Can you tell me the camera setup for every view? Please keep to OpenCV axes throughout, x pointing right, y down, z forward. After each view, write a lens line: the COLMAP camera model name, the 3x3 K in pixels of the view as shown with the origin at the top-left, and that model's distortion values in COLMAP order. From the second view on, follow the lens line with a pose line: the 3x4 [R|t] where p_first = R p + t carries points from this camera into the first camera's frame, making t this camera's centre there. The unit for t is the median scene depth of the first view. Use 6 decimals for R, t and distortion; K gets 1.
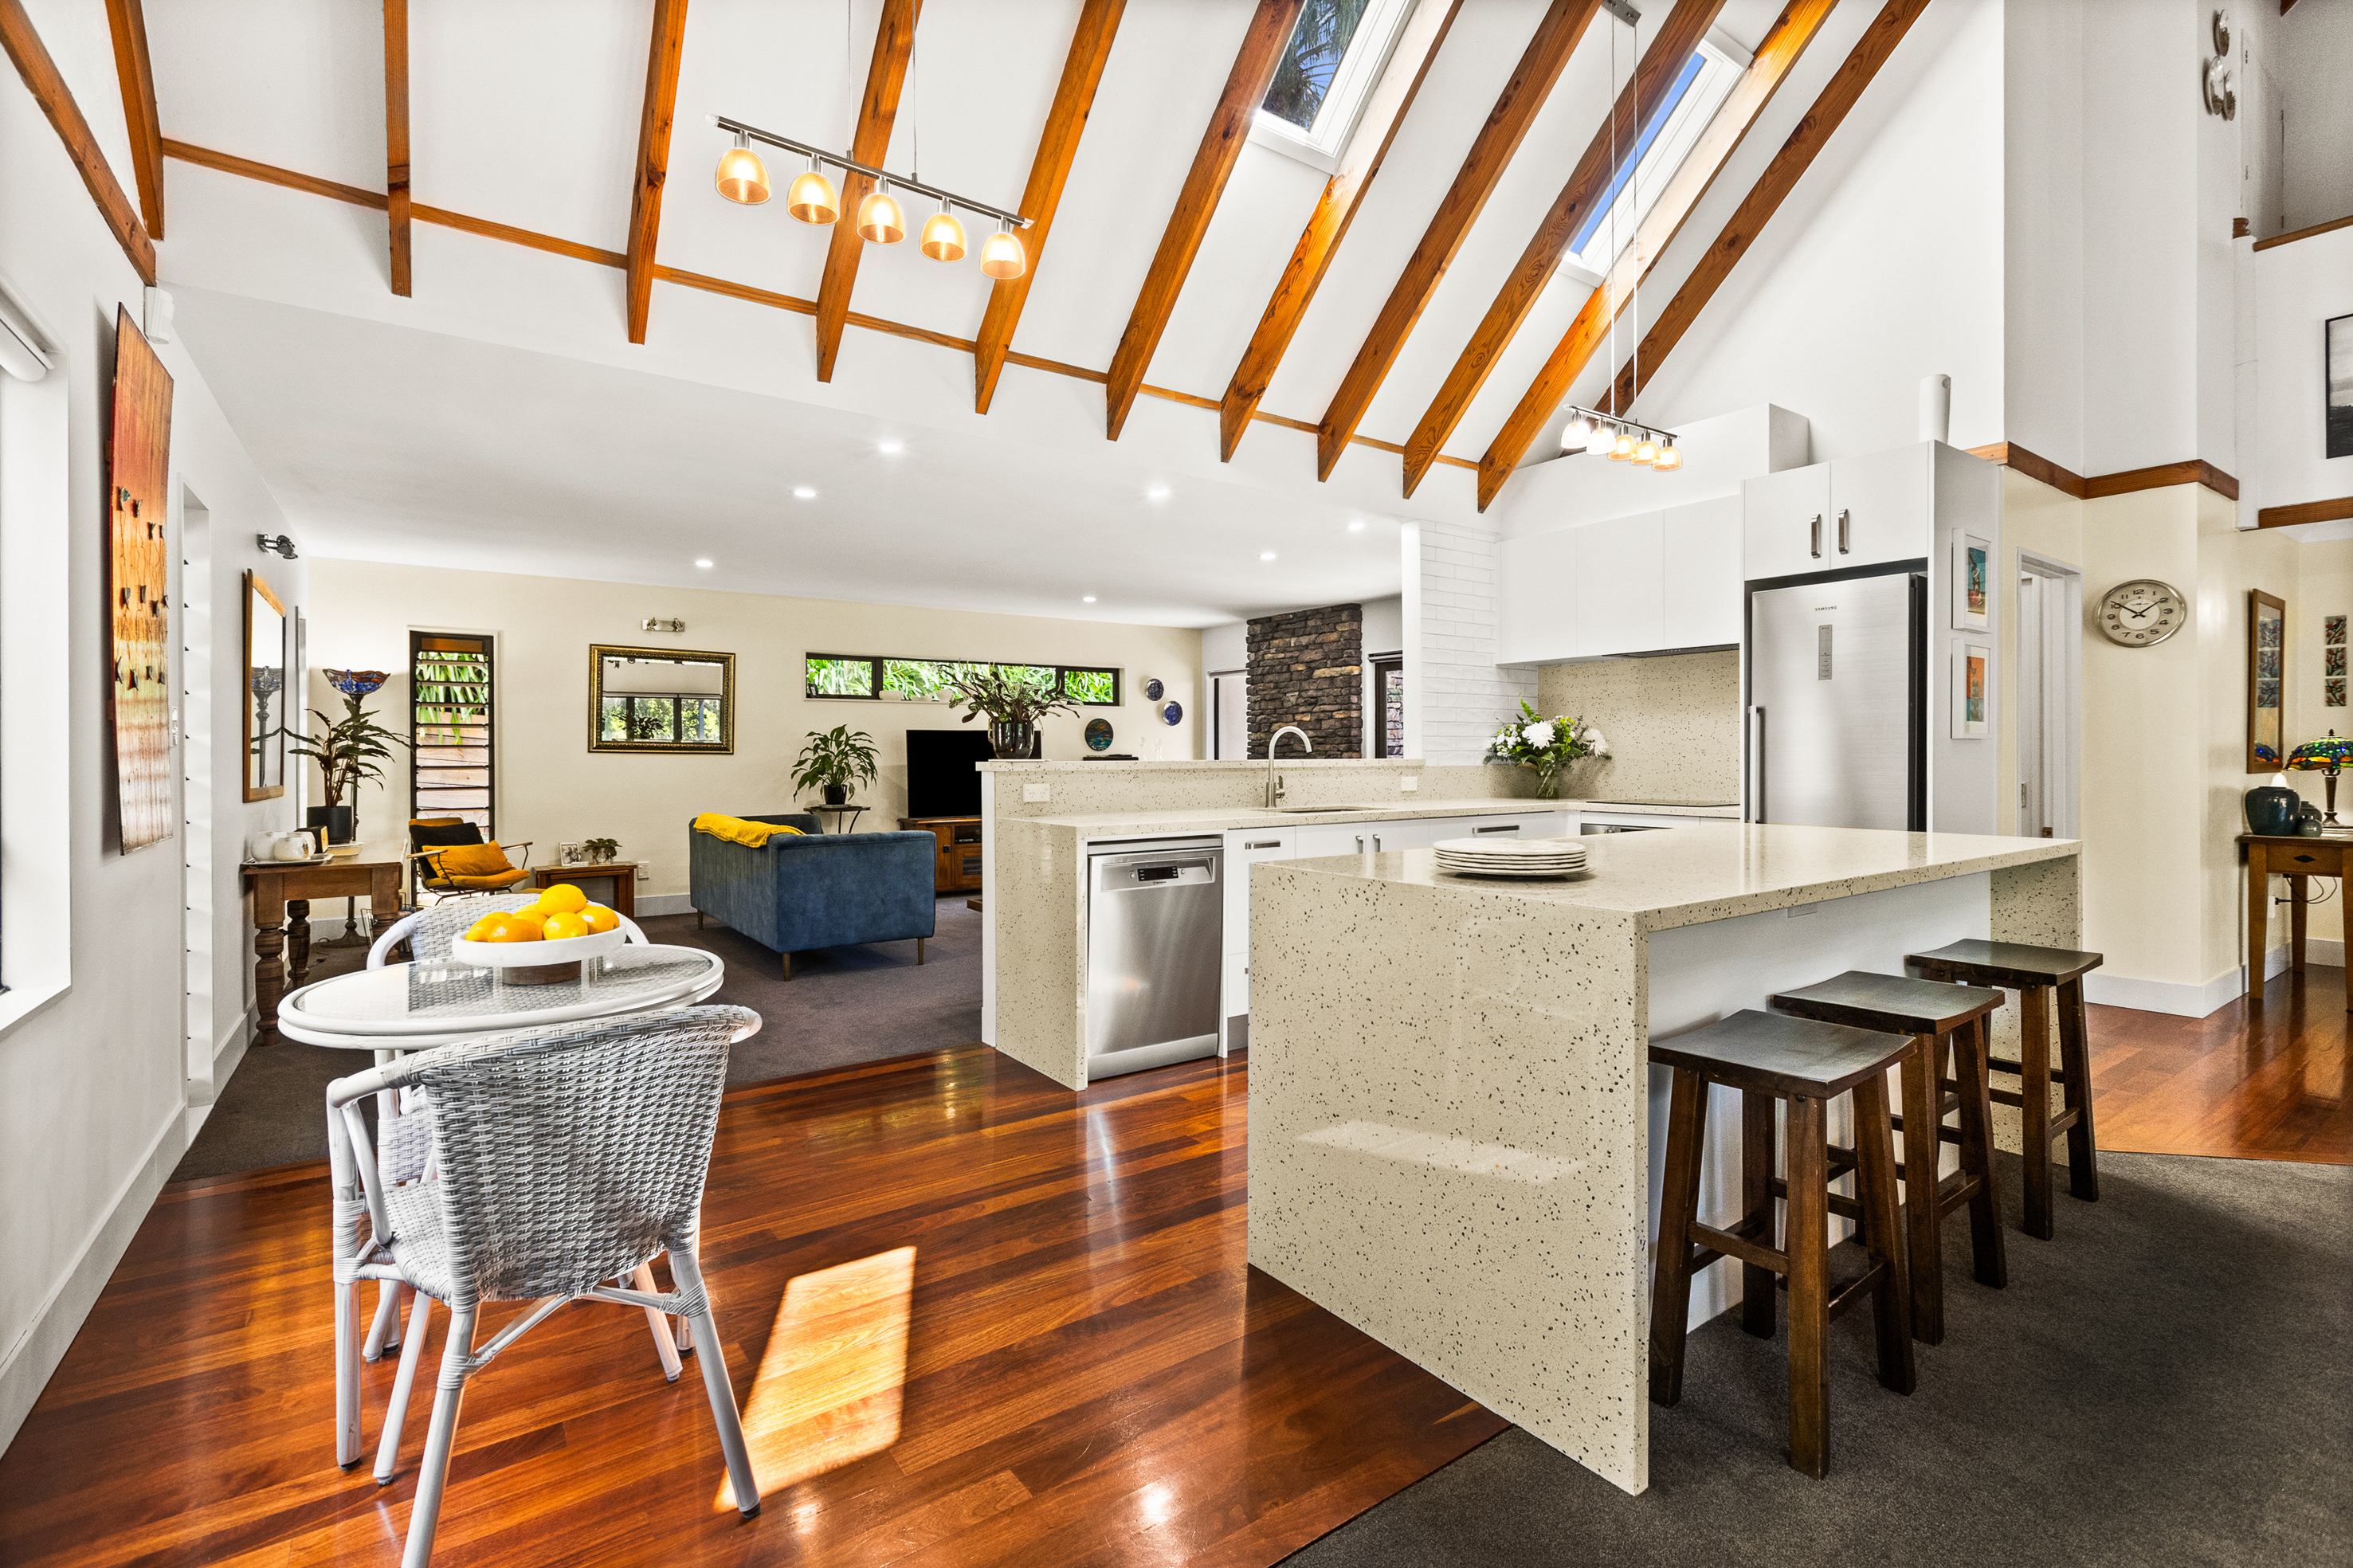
lens RADIAL K [[1064.1, 0, 1175.7], [0, 1064.1, 765.9], [0, 0, 1]] dist [0.001582, -0.000461]
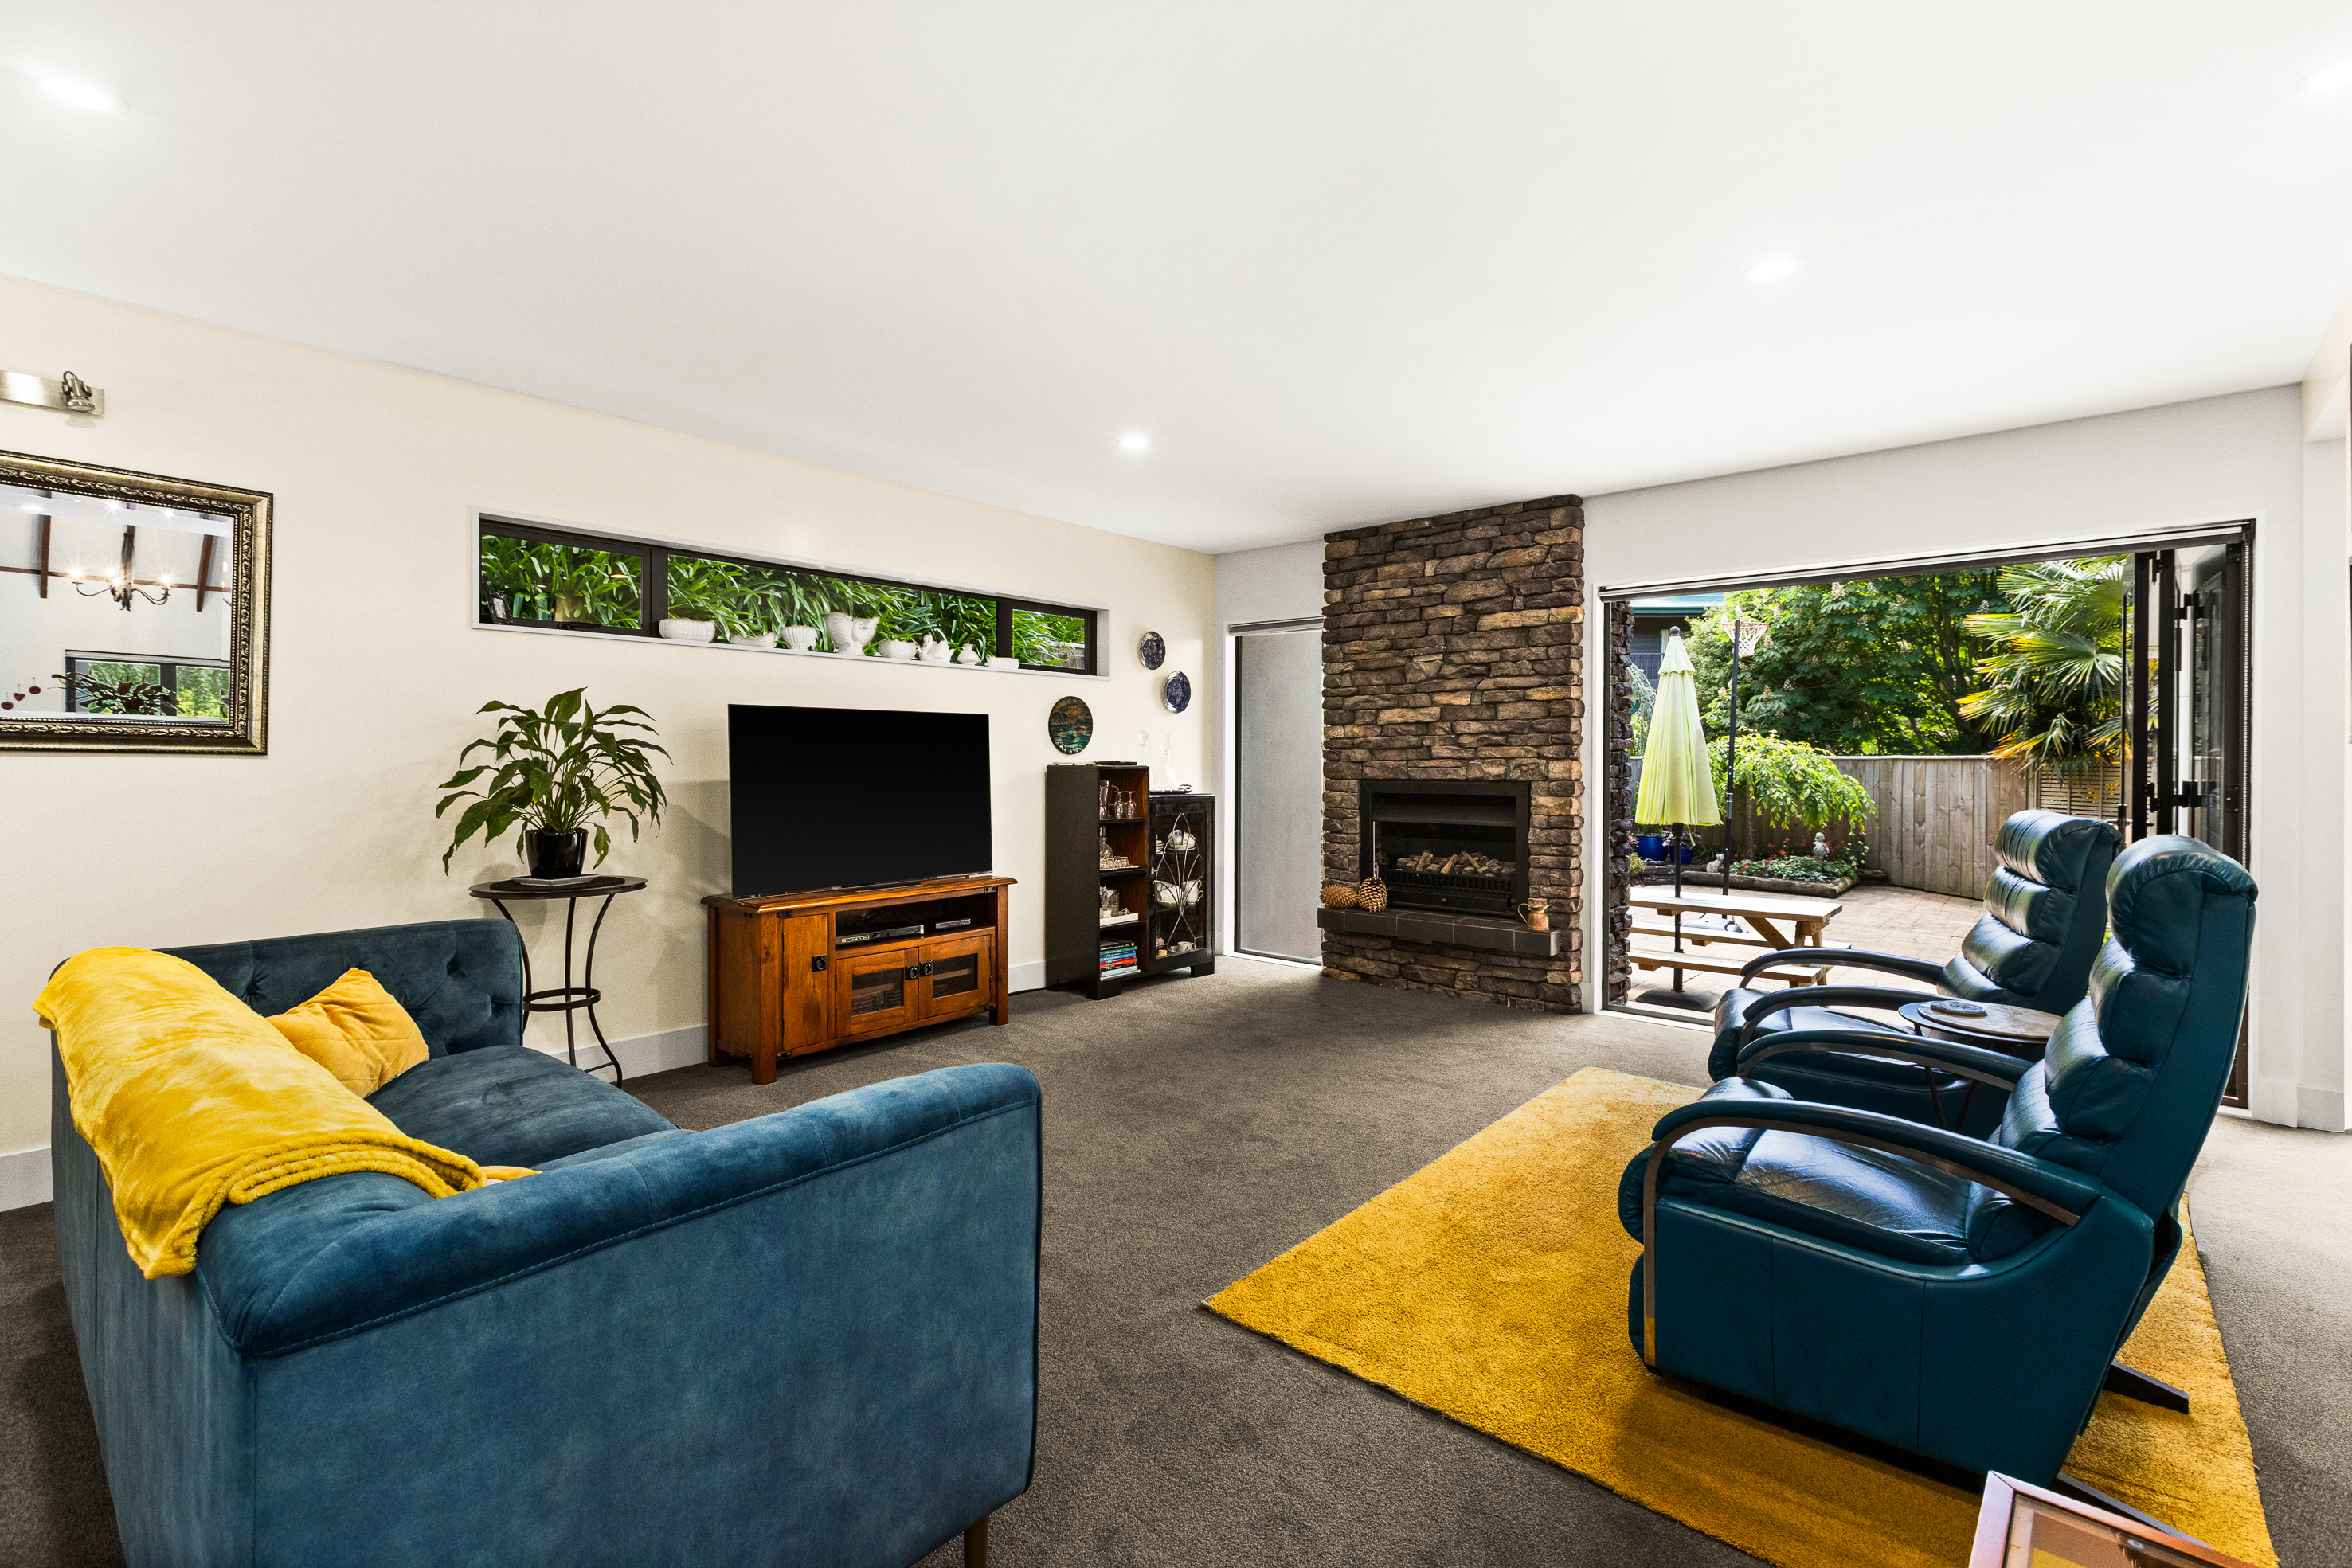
lens RADIAL K [[1063.6, 0, 1170.7], [0, 1063.6, 774.0], [0, 0, 1]] dist [0.001582, -0.000461]
pose [[0.972833, 0.004412, 0.231468, -0.176754], [-0.004941, 0.999986, 0.001709, -0.005868], [-0.231457, -0.002806, 0.972841, 0.521743]]
